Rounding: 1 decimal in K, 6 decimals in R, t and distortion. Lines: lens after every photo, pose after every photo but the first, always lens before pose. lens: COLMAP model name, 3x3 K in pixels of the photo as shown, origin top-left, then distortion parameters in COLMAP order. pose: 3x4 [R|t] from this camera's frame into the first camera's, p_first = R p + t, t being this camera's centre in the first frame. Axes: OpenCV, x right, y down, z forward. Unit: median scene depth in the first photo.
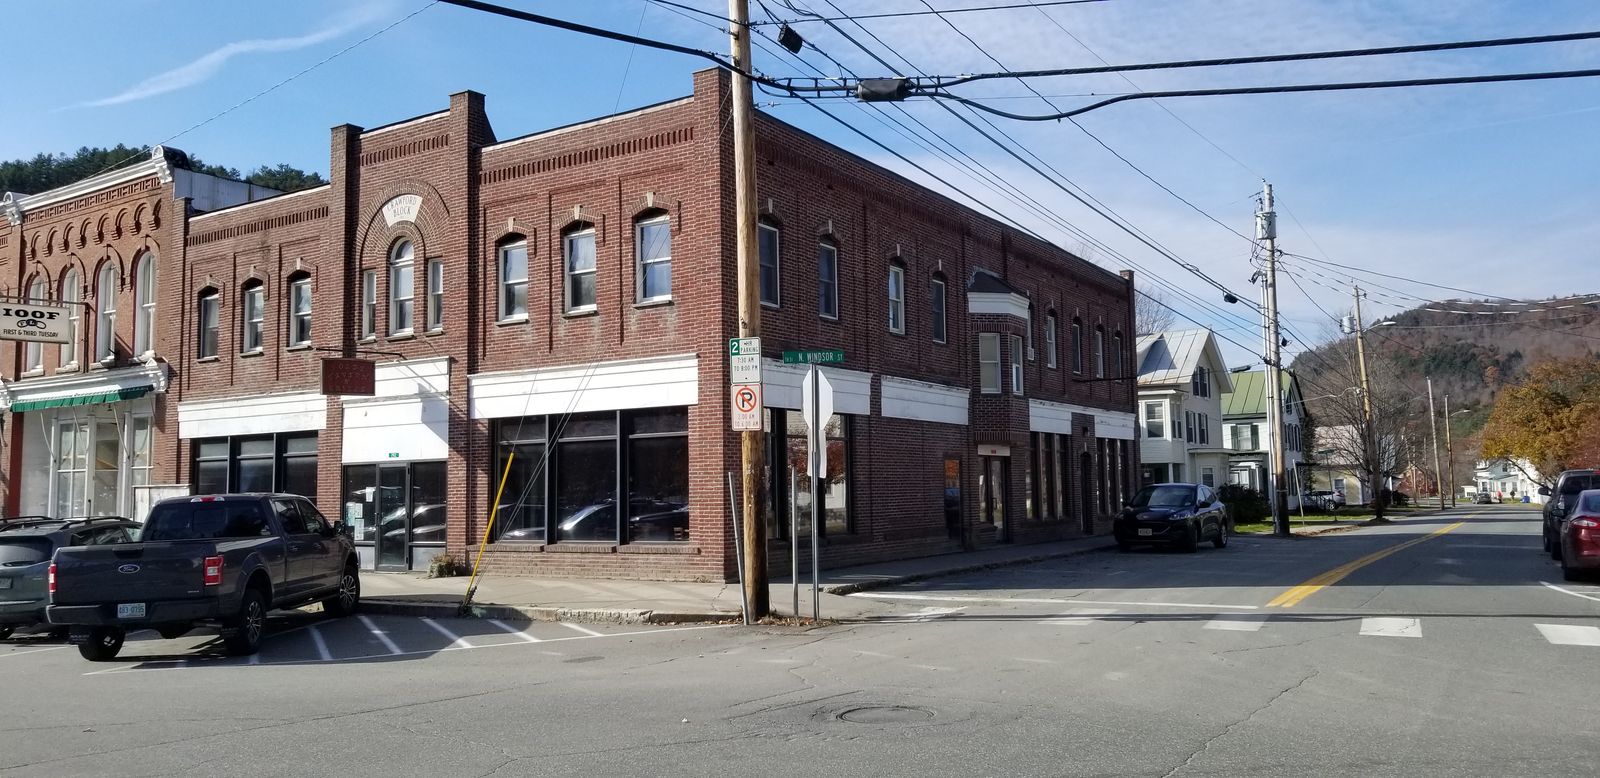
lens RADIAL K [[1249.7, 0, 793.3], [0, 1249.7, 359.5], [0, 0, 1]] dist [-0.001793, -0.028748]
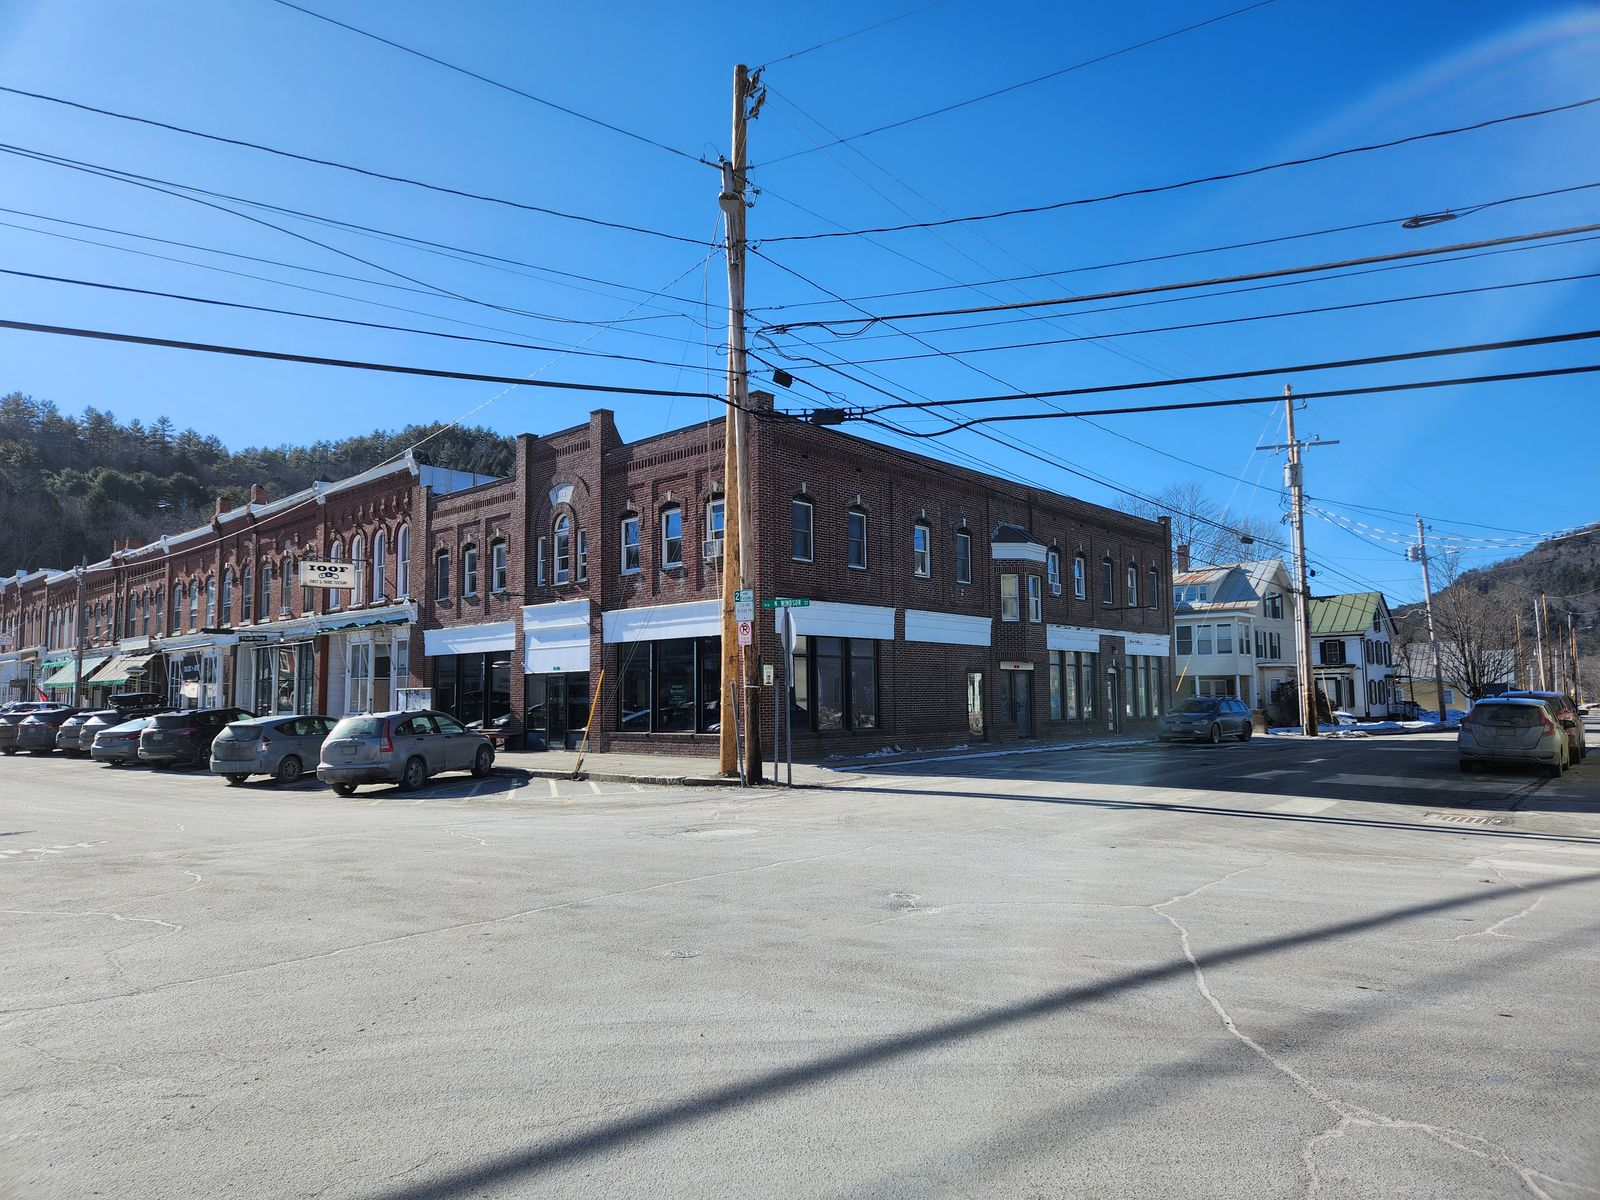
lens RADIAL K [[1071.5, 0, 796.1], [0, 1071.5, 598.7], [0, 0, 1]] dist [0.055934, -0.005902]
pose [[0.982451, -0.008378, -0.186334, 0.157021], [0.011288, 0.999830, 0.014558, -0.015425], [0.186180, -0.016406, 0.982379, -0.130205]]
